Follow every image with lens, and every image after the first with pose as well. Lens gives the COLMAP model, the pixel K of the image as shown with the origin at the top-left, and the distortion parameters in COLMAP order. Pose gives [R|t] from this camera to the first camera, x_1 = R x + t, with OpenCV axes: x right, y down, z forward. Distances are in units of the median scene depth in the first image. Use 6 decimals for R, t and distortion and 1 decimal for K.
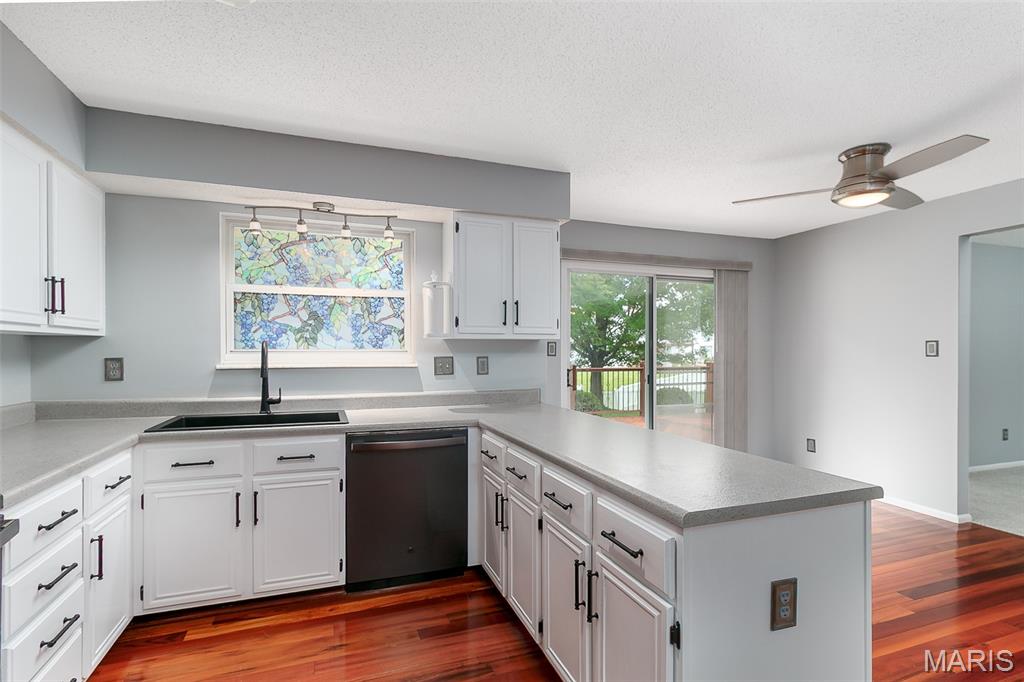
lens RADIAL K [[484.5, 0, 512.0], [0, 484.5, 341.0], [0, 0, 1]] dist [-0.001685, -0.000042]
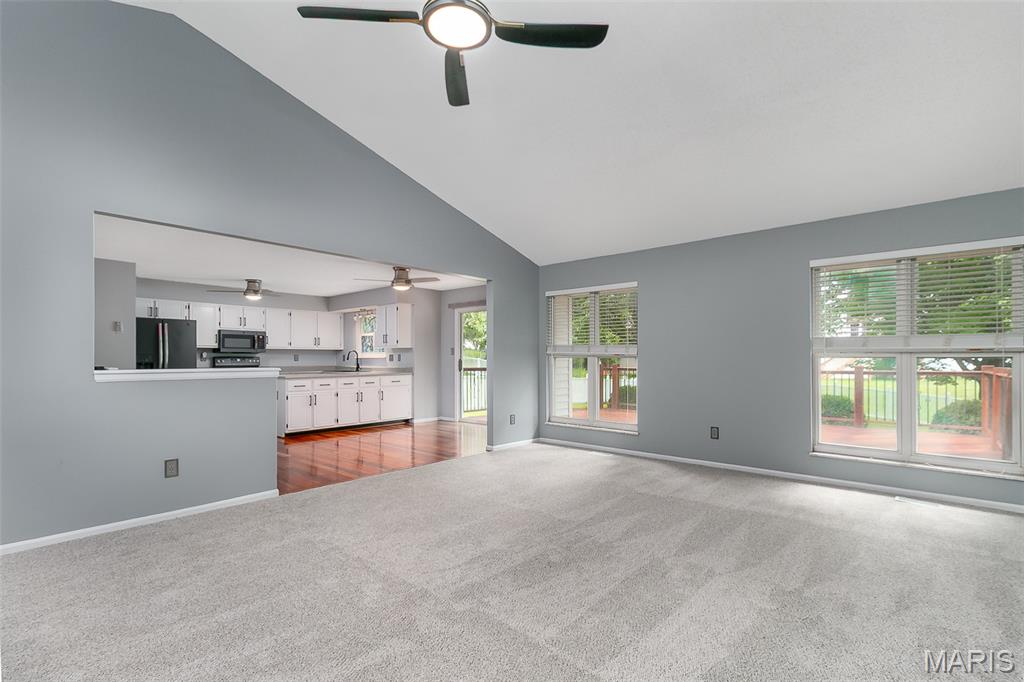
lens RADIAL K [[468.7, 0, 520.7], [0, 468.7, 346.6], [0, 0, 1]] dist [-0.001027, -0.000311]
pose [[0.478498, -0.032488, -0.877488, 2.775561], [0.007154, 0.999426, -0.033102, 0.087582], [0.878060, 0.009561, 0.478455, 0.402188]]
